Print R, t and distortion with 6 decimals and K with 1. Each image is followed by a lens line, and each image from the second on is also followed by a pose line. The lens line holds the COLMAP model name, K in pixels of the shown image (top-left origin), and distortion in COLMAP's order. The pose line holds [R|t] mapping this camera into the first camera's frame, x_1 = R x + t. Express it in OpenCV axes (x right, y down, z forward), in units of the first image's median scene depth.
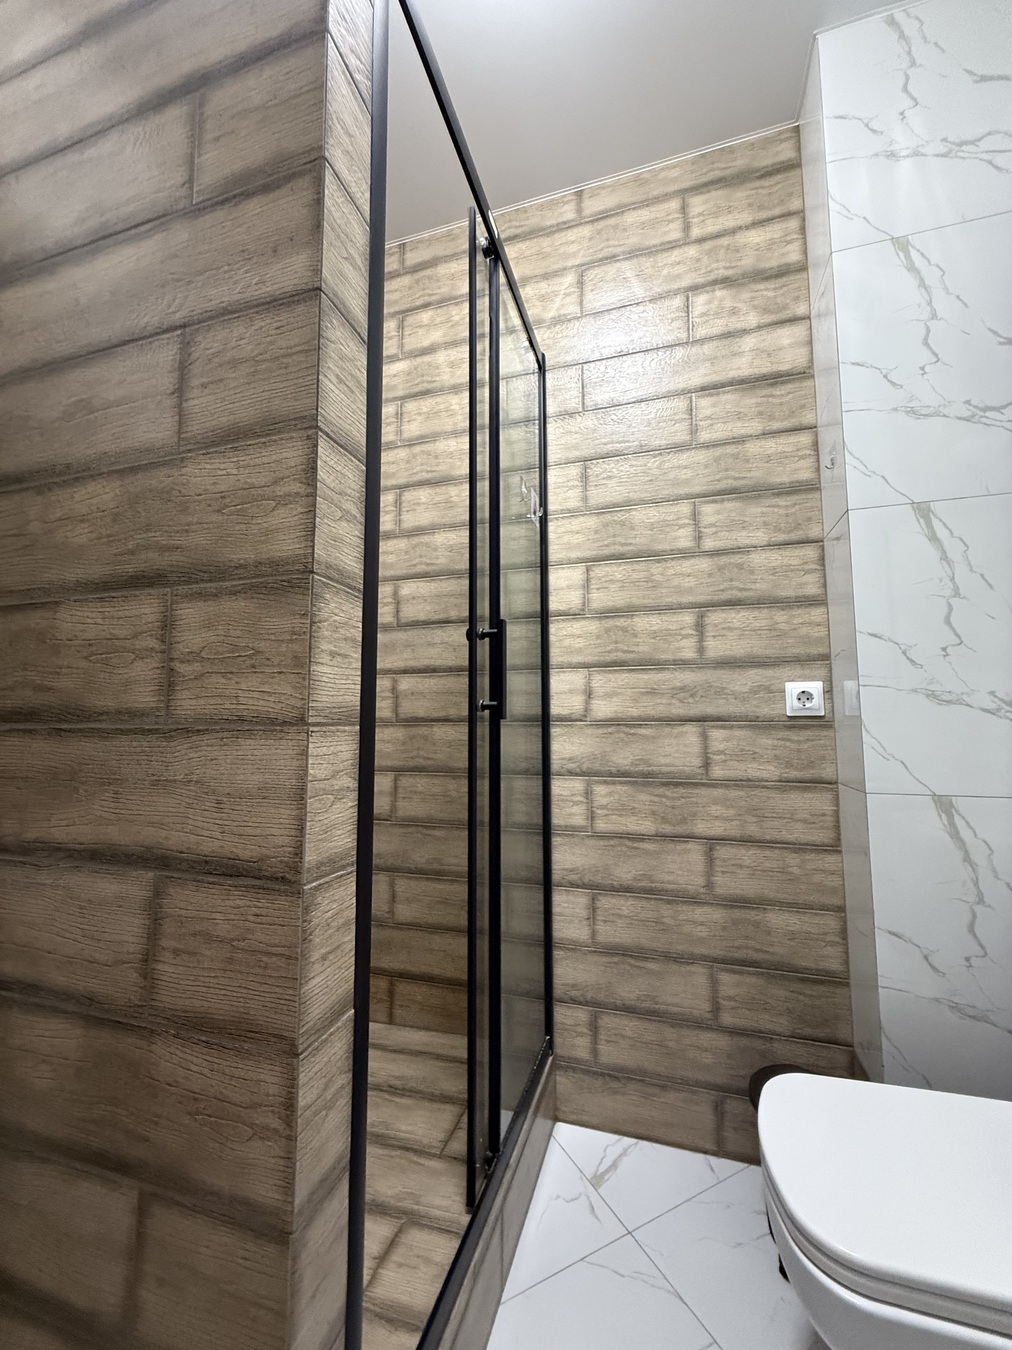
lens RADIAL K [[539.6, 0, 513.5], [0, 539.6, 677.3], [0, 0, 1]] dist [-0.001845, -0.000689]
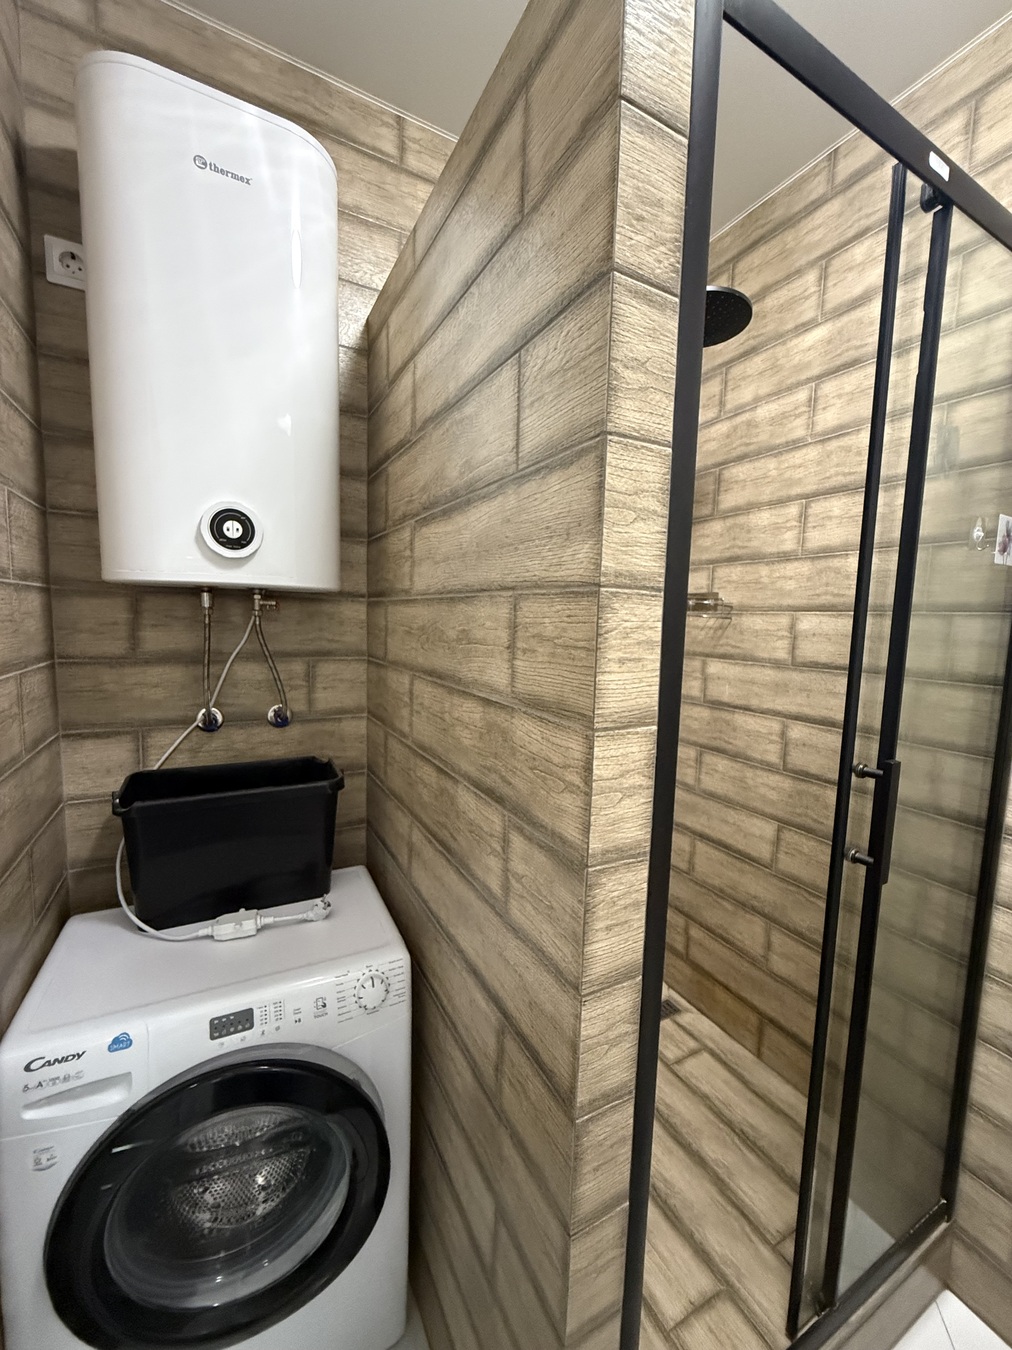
lens RADIAL K [[539.6, 0, 508.7], [0, 539.6, 674.8], [0, 0, 1]] dist [-0.001845, -0.000689]
pose [[0.708066, 0.097951, -0.699320, 0.199855], [0.029143, 0.985436, 0.167533, -0.641627], [0.705544, -0.139005, 0.694899, 0.157857]]
